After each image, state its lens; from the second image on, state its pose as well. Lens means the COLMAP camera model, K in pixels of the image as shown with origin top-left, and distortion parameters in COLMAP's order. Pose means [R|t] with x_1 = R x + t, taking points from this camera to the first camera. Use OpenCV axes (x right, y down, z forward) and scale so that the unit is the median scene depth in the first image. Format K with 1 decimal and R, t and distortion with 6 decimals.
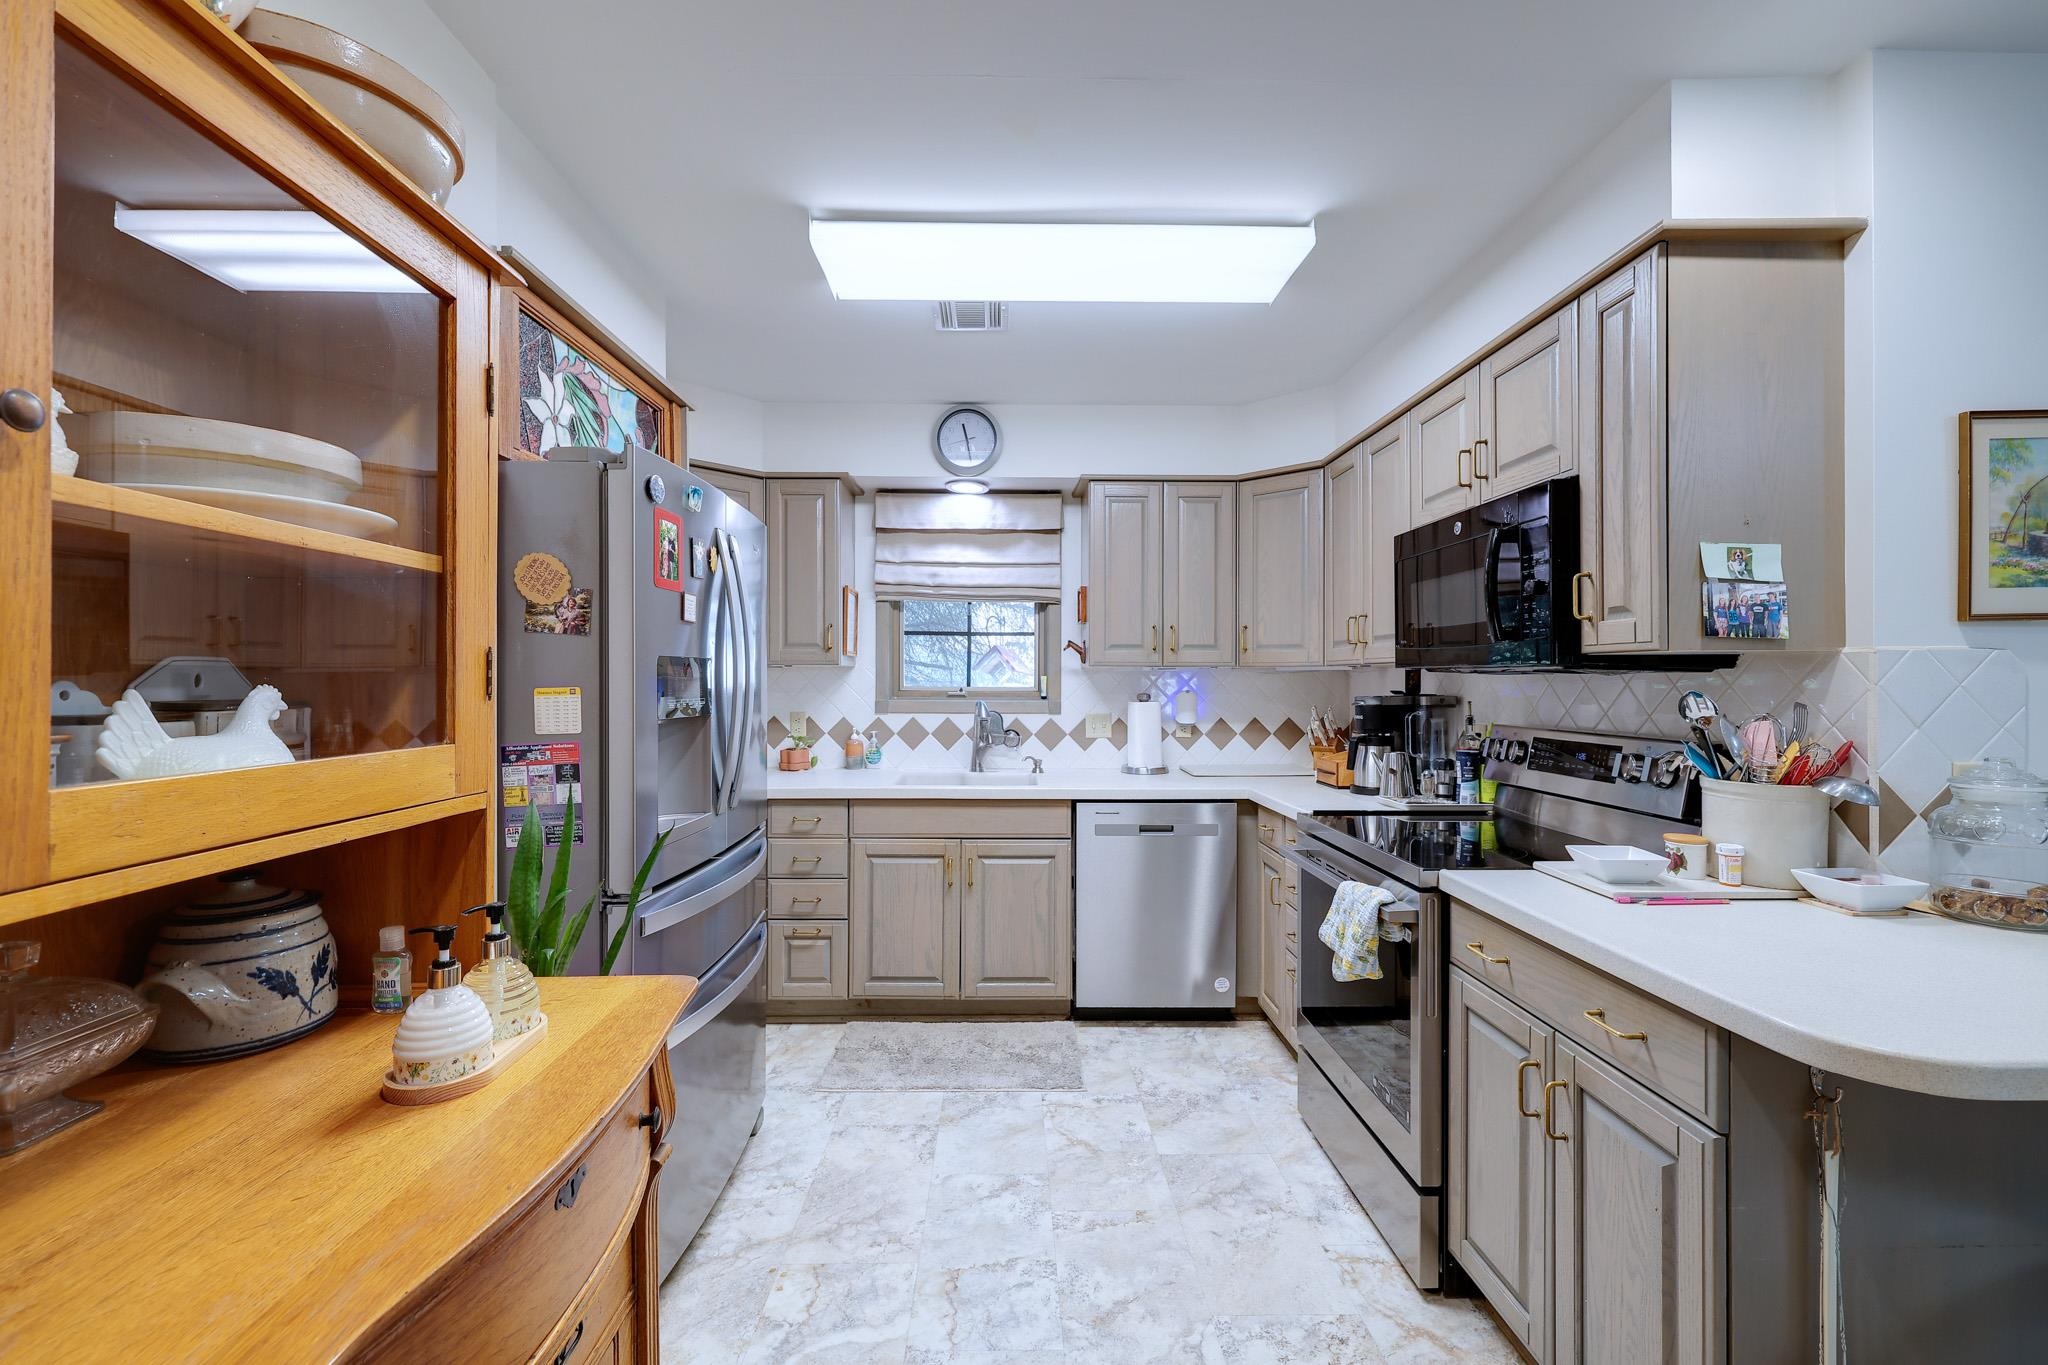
lens RADIAL K [[860.1, 0, 1023.4], [0, 860.1, 677.9], [0, 0, 1]] dist [-0.000088, 0.000349]
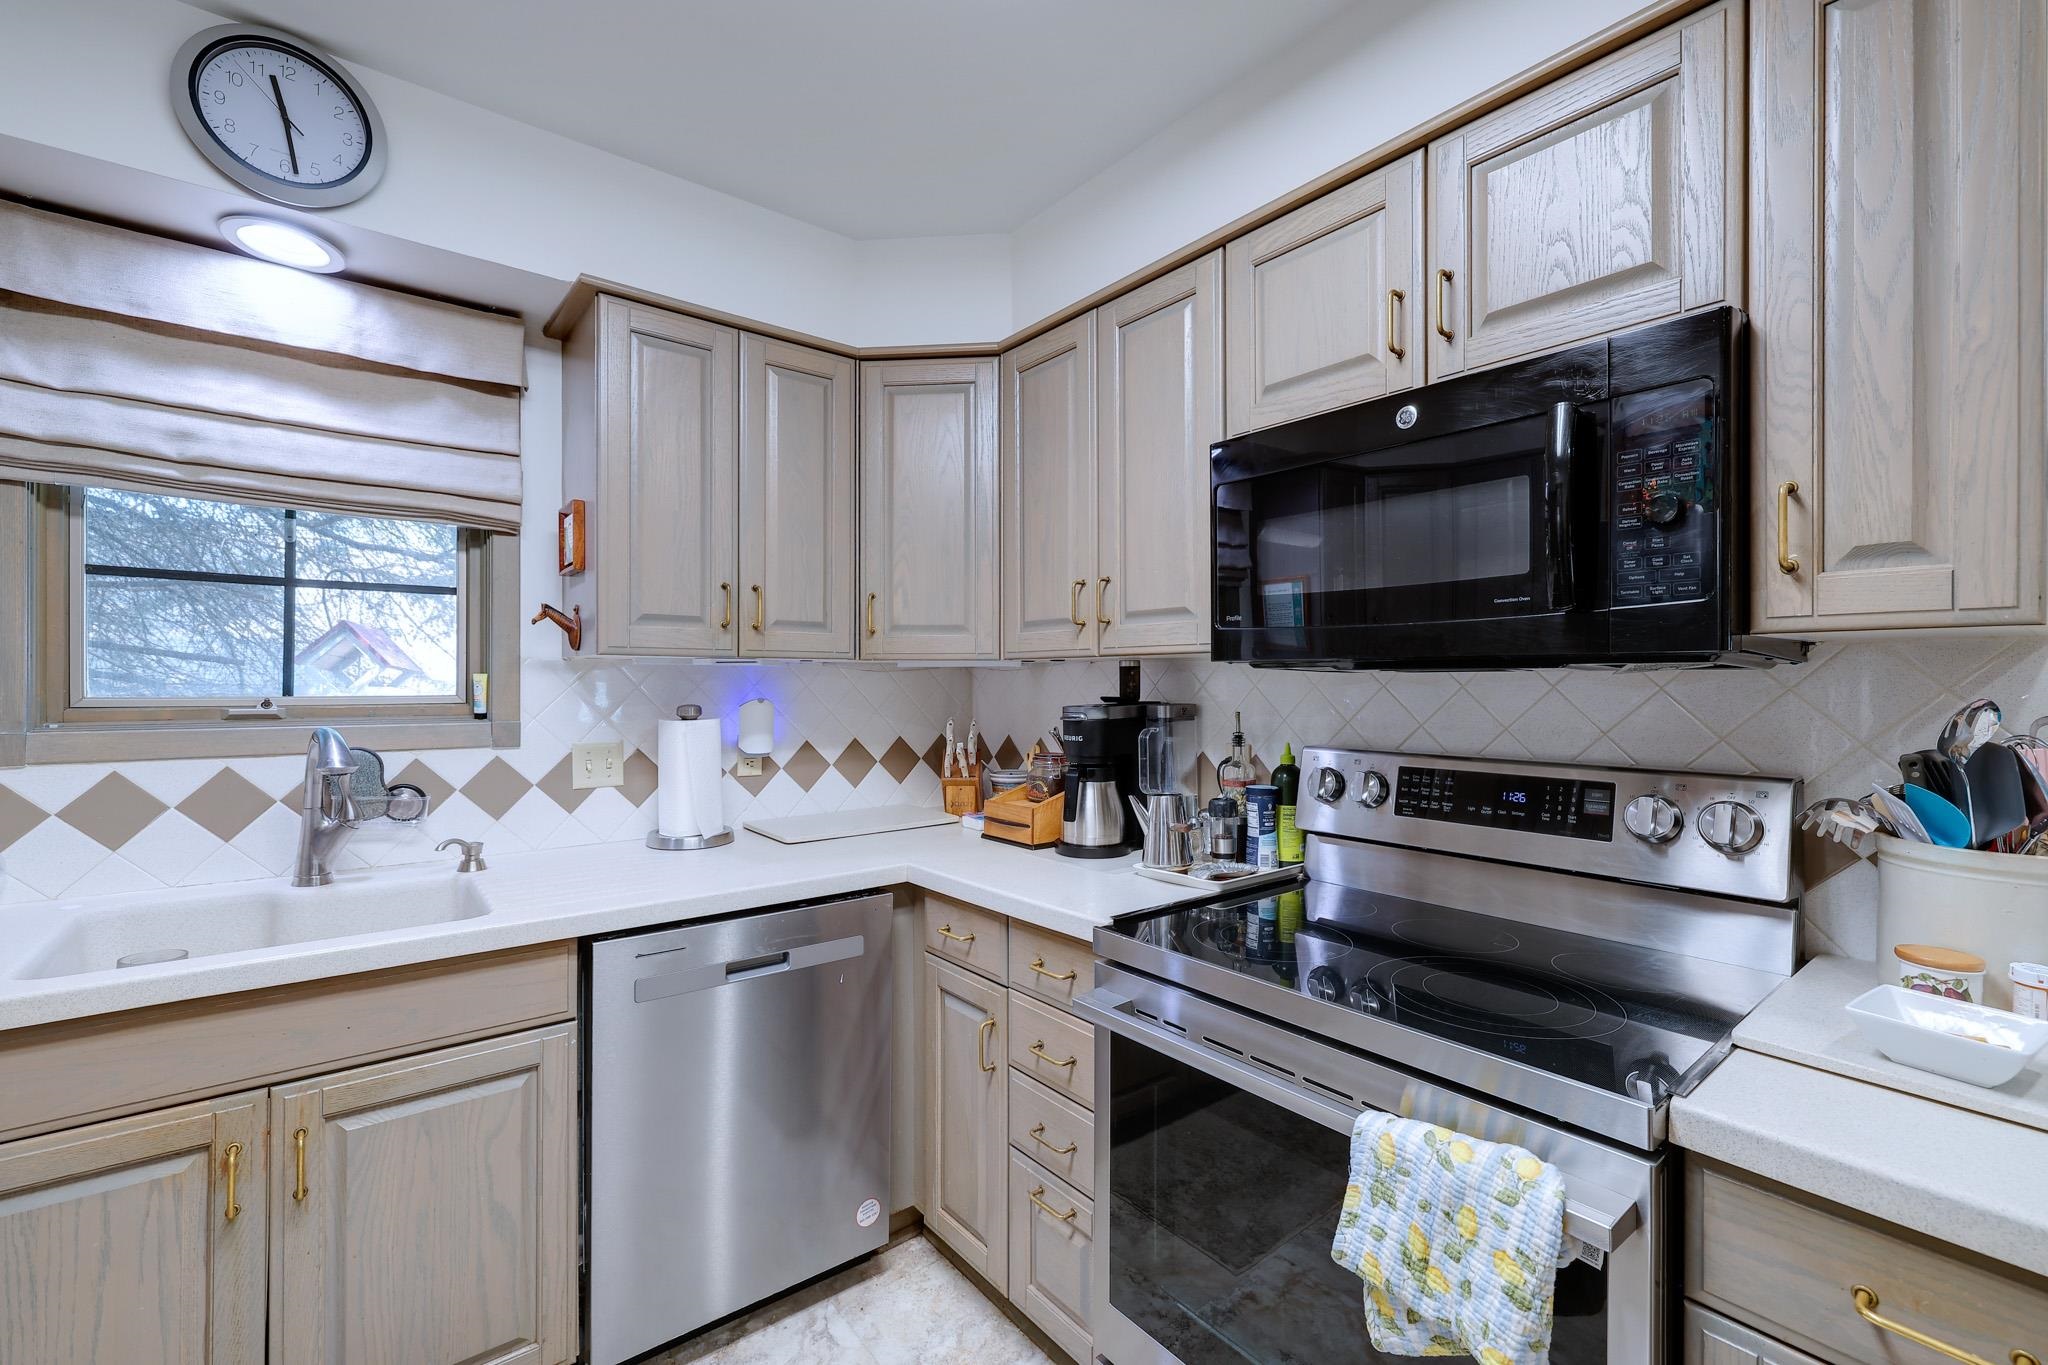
lens RADIAL K [[860.1, 0, 1008.0], [0, 860.1, 681.8], [0, 0, 1]] dist [-0.000088, 0.000349]
pose [[0.799923, -0.000660, 0.600103, -0.037890], [-0.000934, 0.999997, 0.002346, 0.001419], [-0.600102, -0.002437, 0.799919, 0.482015]]
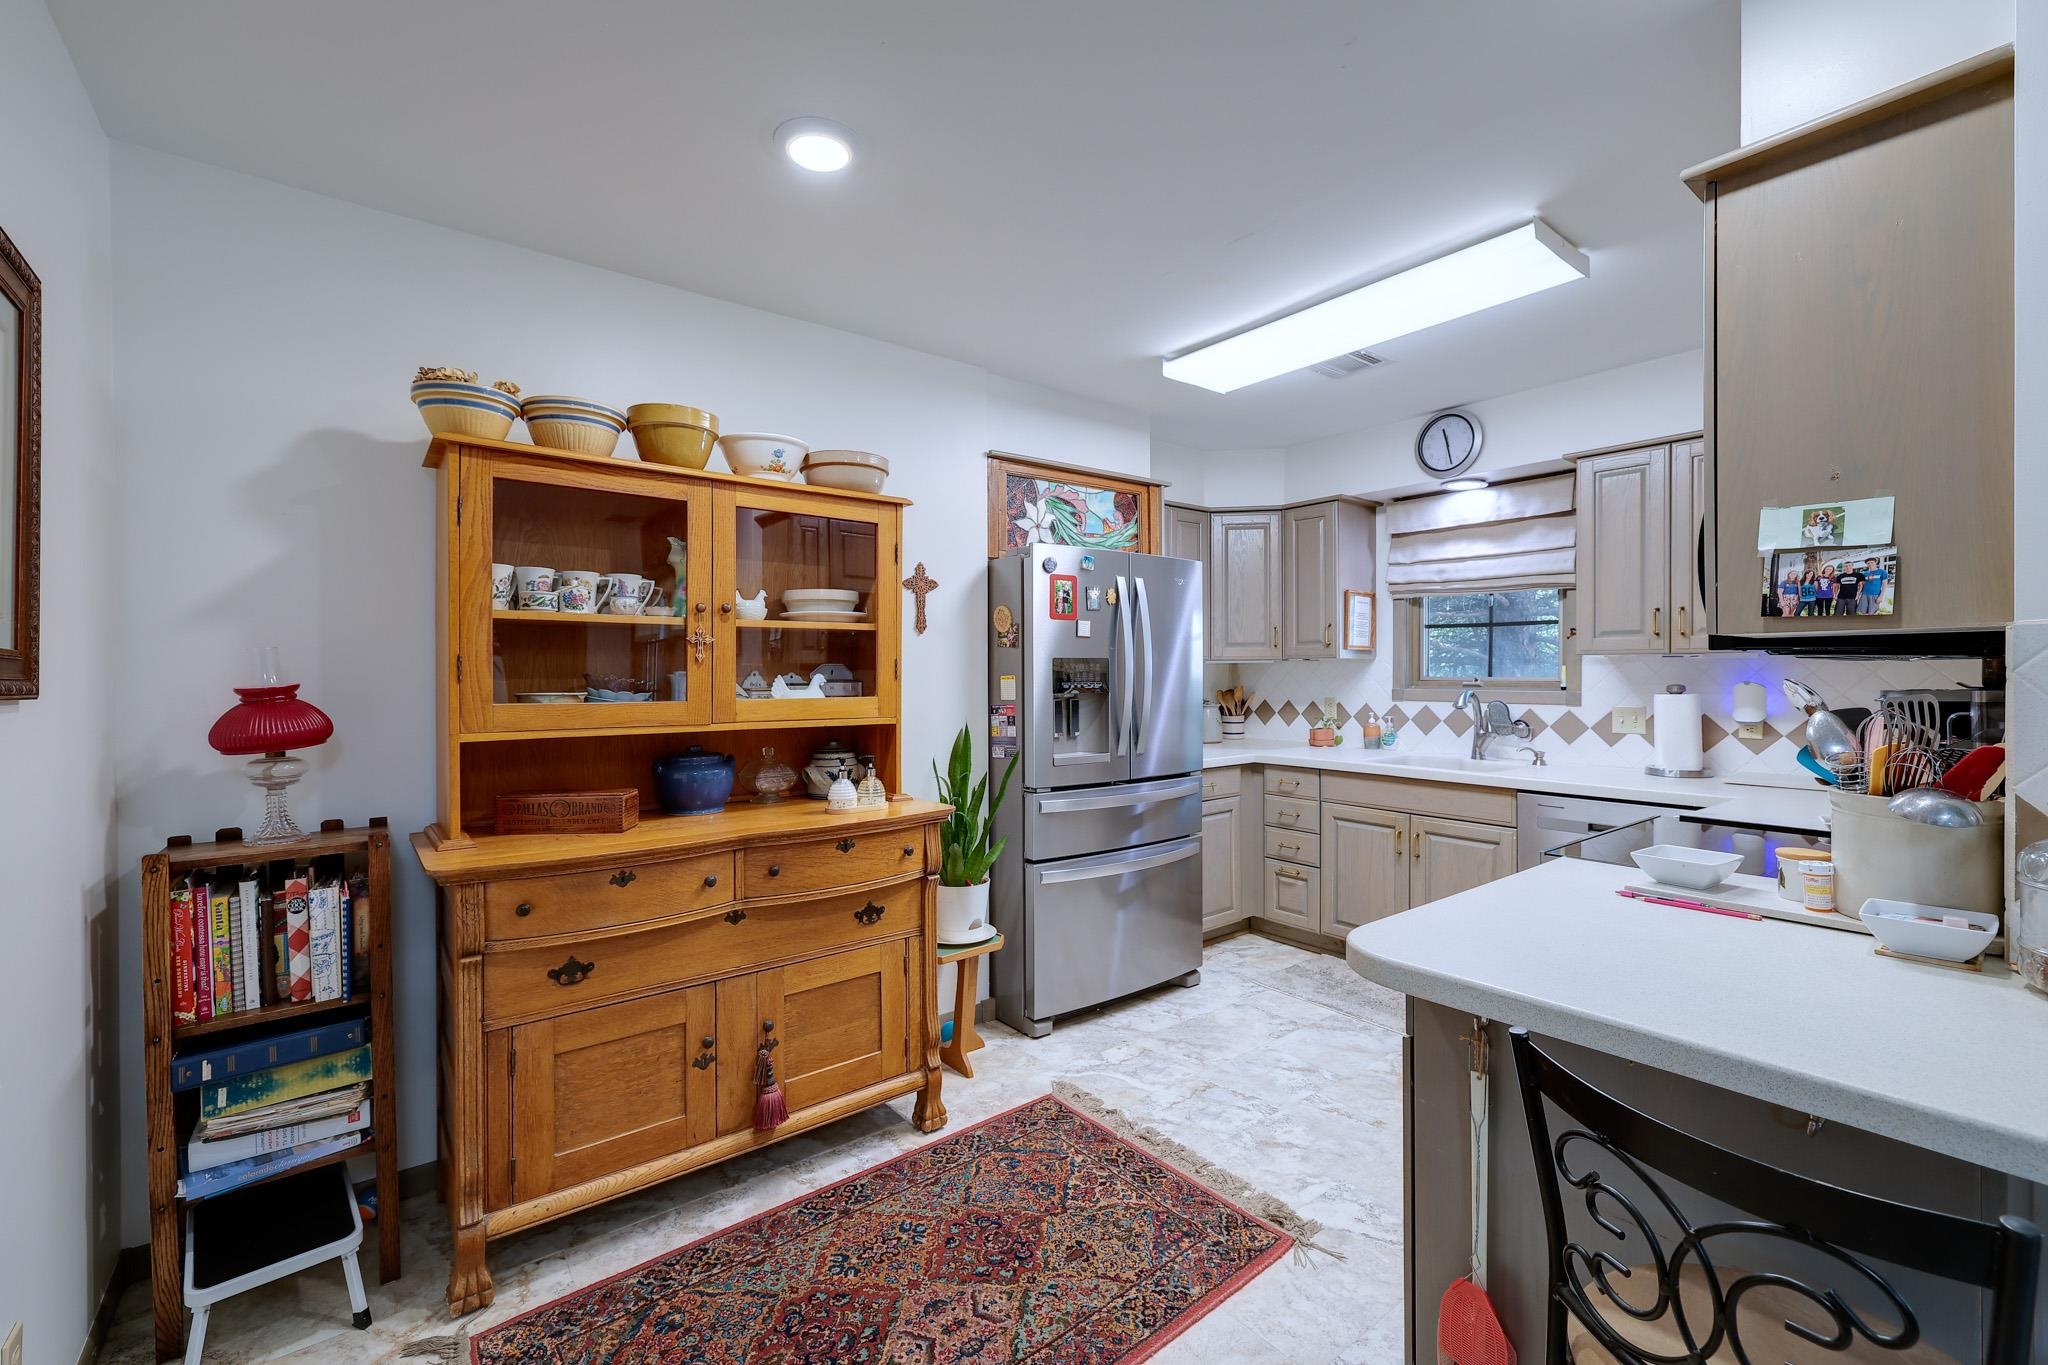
lens RADIAL K [[860.1, 0, 1020.5], [0, 860.1, 675.1], [0, 0, 1]] dist [-0.000088, 0.000349]
pose [[0.600906, -0.000534, -0.799319, 0.504974], [0.005694, 0.999977, 0.003613, 0.001531], [0.799299, -0.006722, 0.600896, -0.063391]]
